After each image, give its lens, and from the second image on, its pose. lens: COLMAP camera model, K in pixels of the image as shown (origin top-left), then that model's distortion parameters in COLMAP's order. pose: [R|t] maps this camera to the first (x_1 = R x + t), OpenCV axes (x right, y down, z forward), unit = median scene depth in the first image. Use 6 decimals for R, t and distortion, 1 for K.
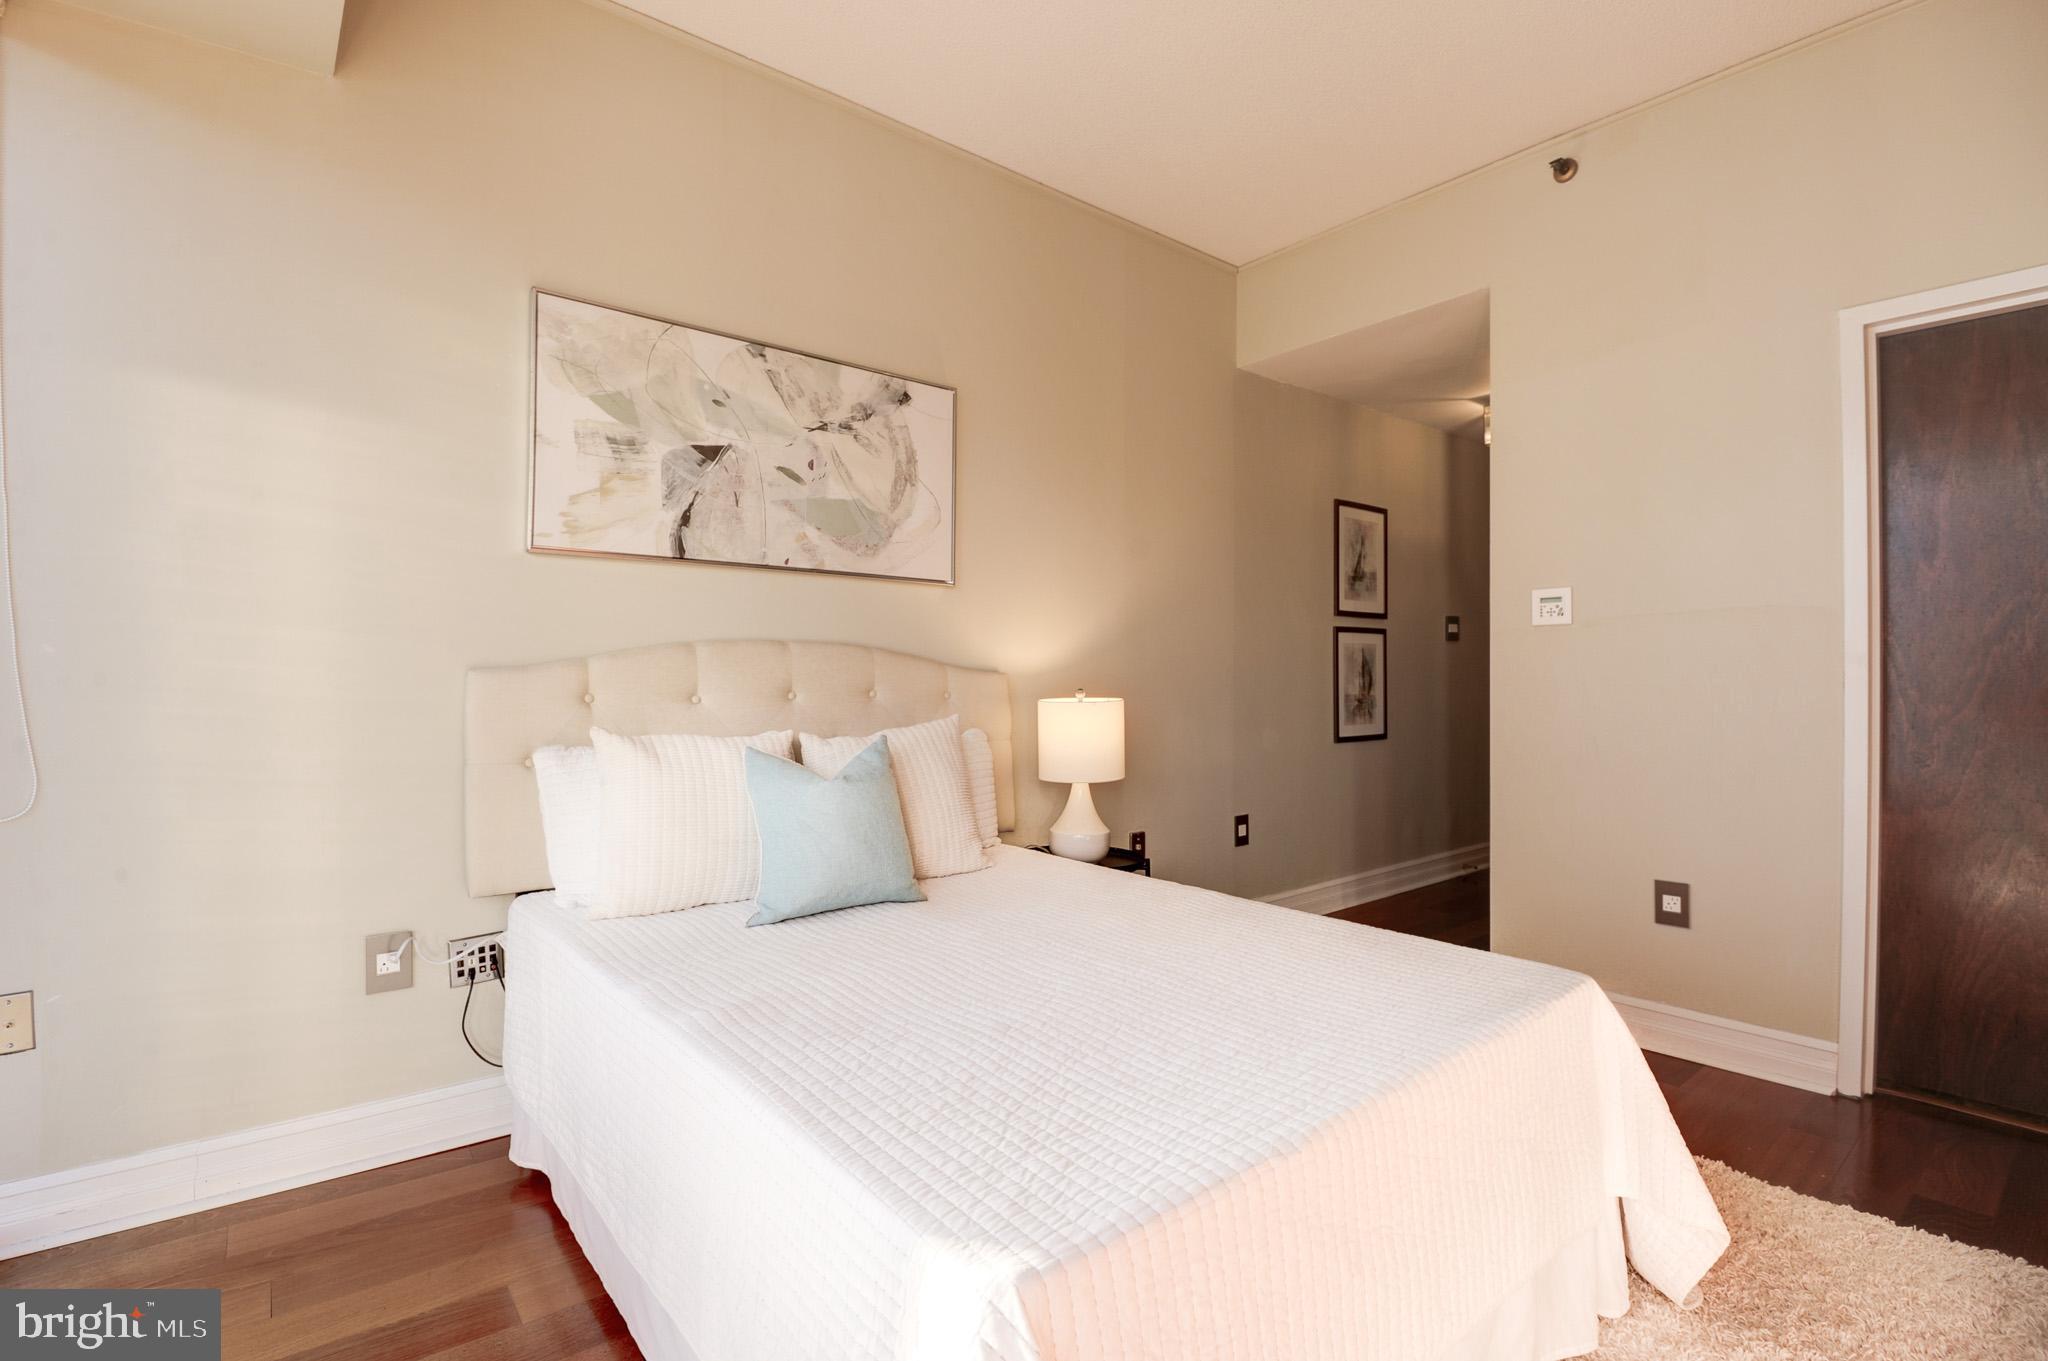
lens RADIAL K [[957.5, 0, 1031.4], [0, 957.5, 674.6], [0, 0, 1]] dist [0.002631, -0.017094]
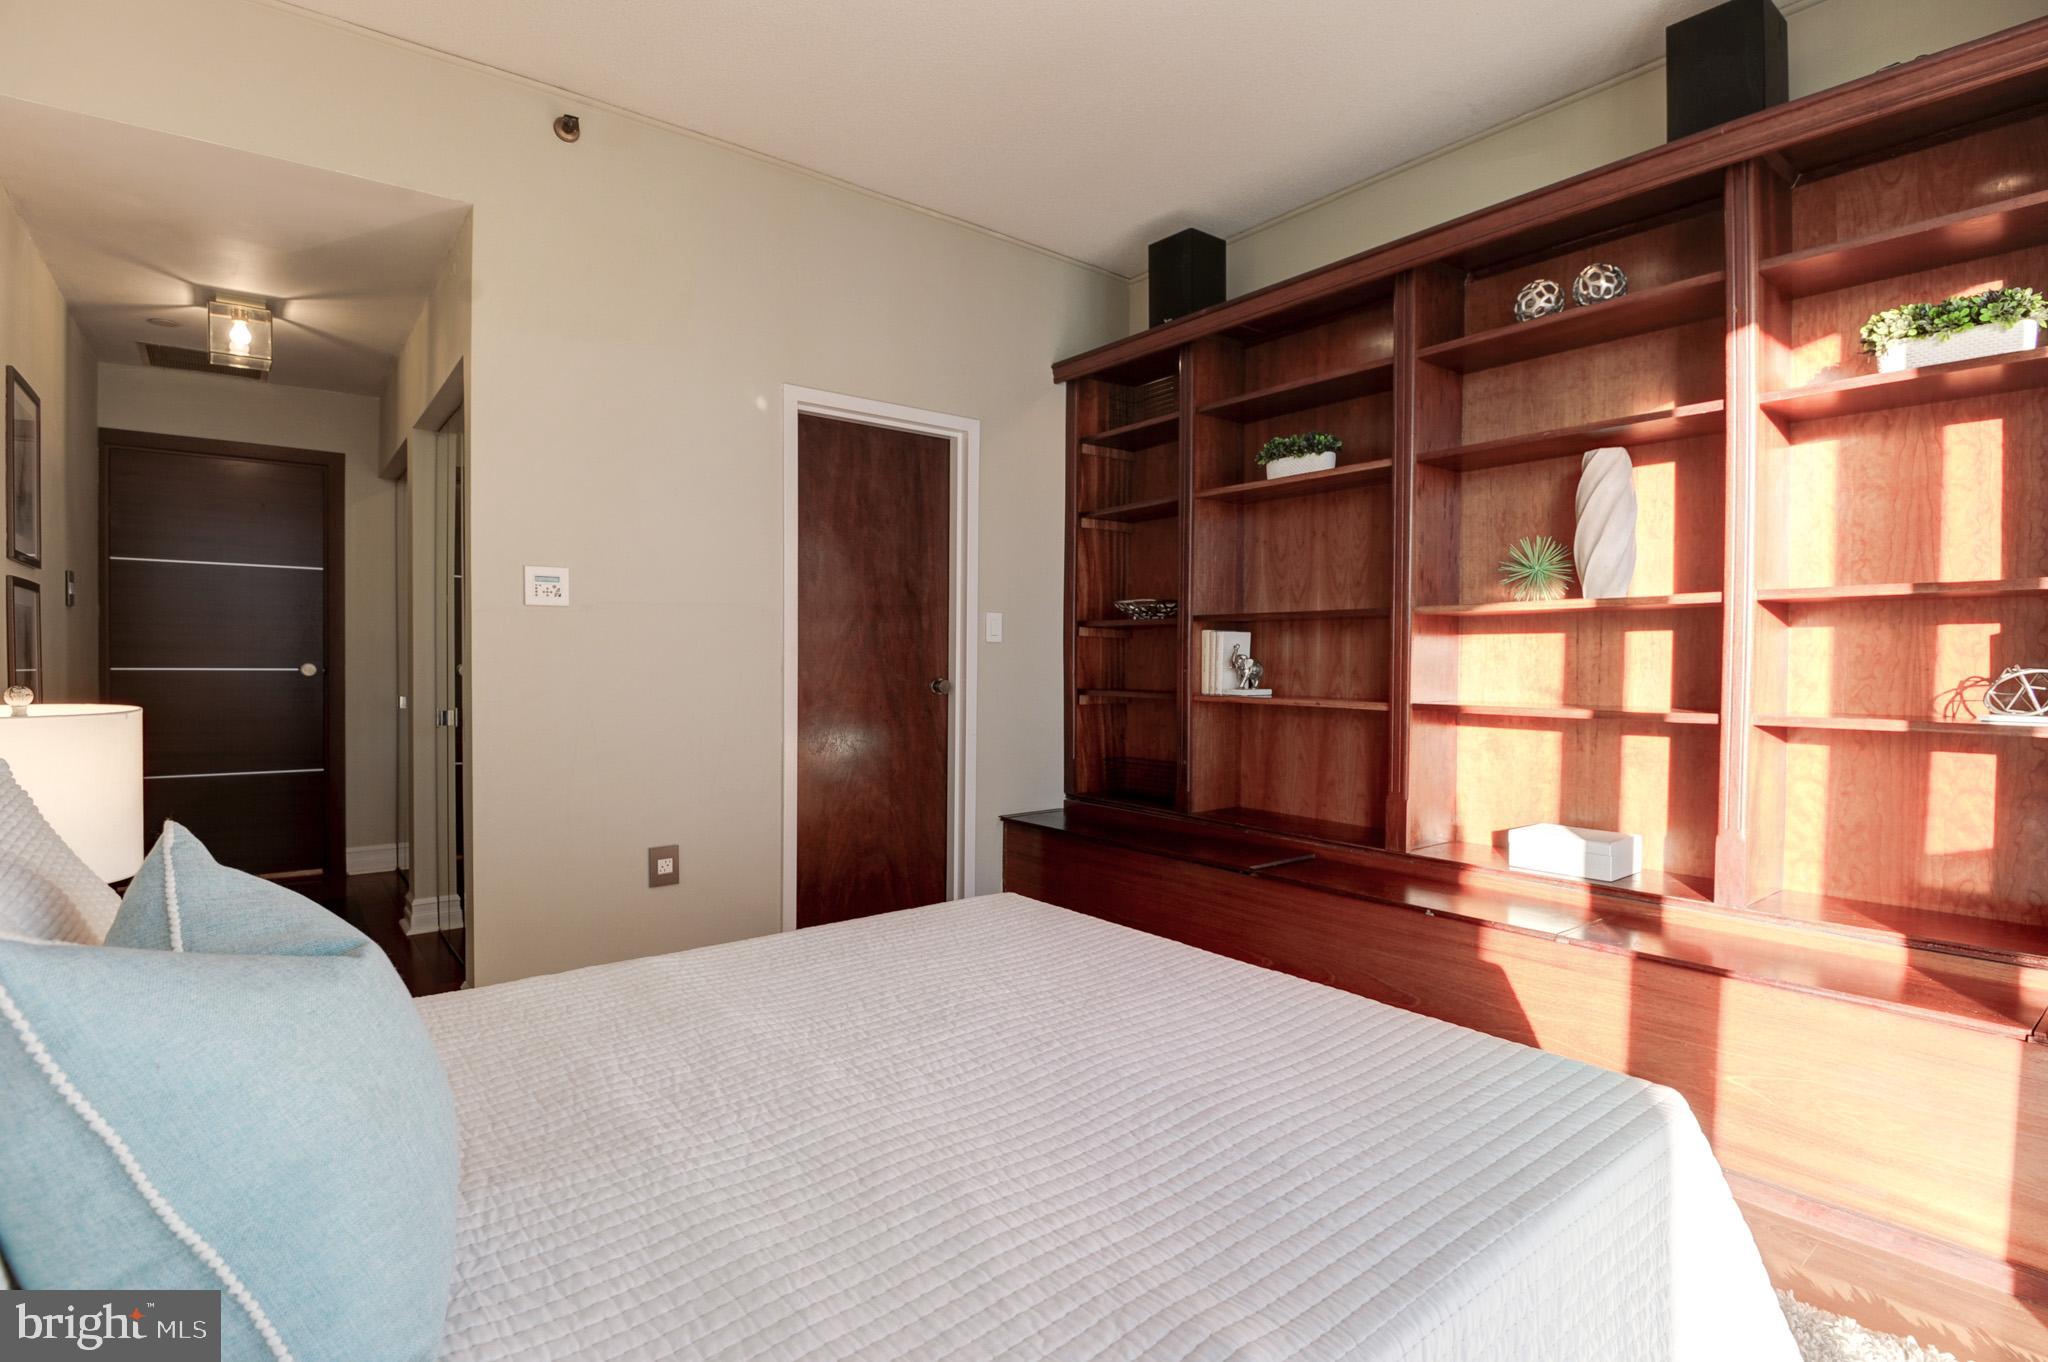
lens RADIAL K [[957.5, 0, 1015.9], [0, 957.5, 681.7], [0, 0, 1]] dist [0.002631, -0.017094]
pose [[0.029373, -0.019915, 0.999370, -0.403524], [-0.013866, 0.999697, 0.020329, -0.002629], [-0.999472, -0.014454, 0.029088, 0.532046]]
